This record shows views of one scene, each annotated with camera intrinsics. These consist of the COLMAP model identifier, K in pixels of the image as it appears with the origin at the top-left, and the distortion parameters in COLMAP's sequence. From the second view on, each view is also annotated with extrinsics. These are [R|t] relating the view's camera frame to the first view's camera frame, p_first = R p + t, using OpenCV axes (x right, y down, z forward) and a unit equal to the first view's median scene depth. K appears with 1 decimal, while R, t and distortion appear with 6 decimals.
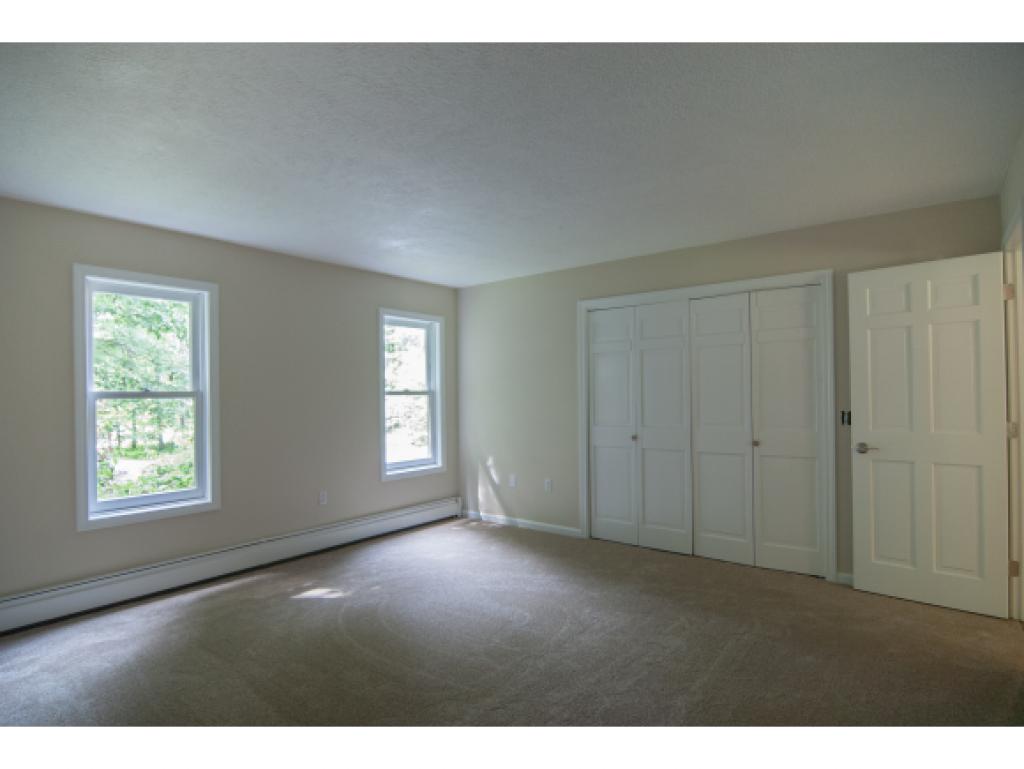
lens RADIAL K [[567.3, 0, 521.7], [0, 567.3, 385.9], [0, 0, 1]] dist [0.001184, -0.000744]
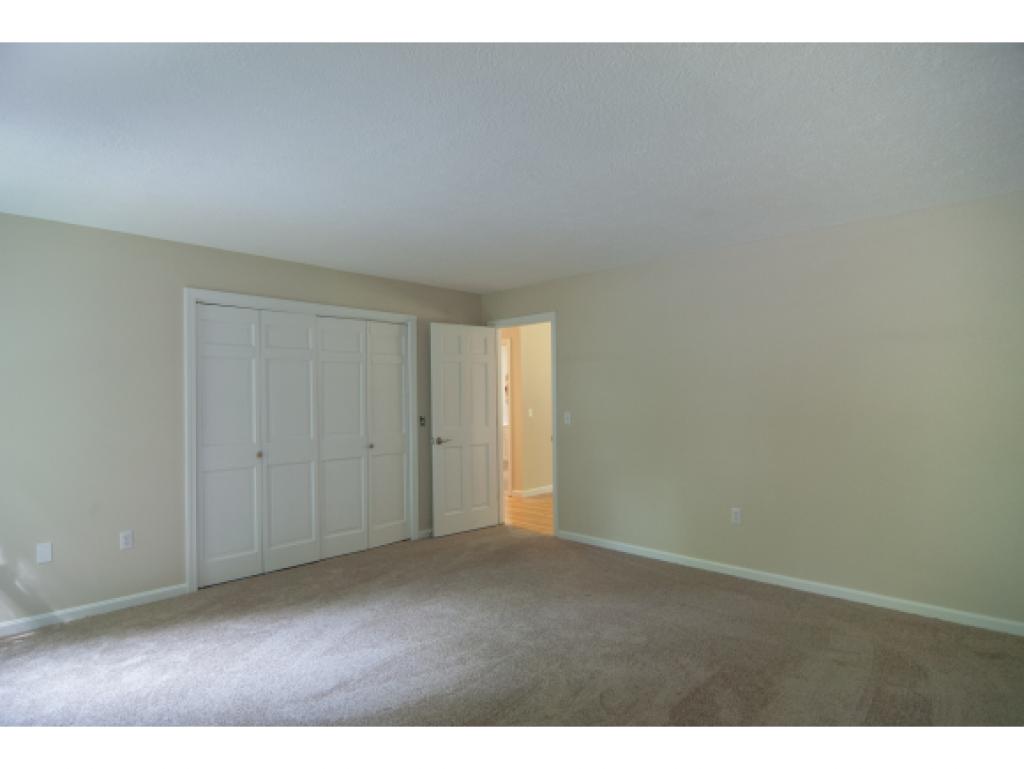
lens RADIAL K [[548.4, 0, 499.6], [0, 548.4, 385.9], [0, 0, 1]] dist [-0.015329, -0.001014]
pose [[0.104600, 0.032510, 0.993983, -0.721739], [-0.001325, 0.999469, -0.032550, 0.010685], [-0.994514, 0.002088, 0.104587, 0.605137]]
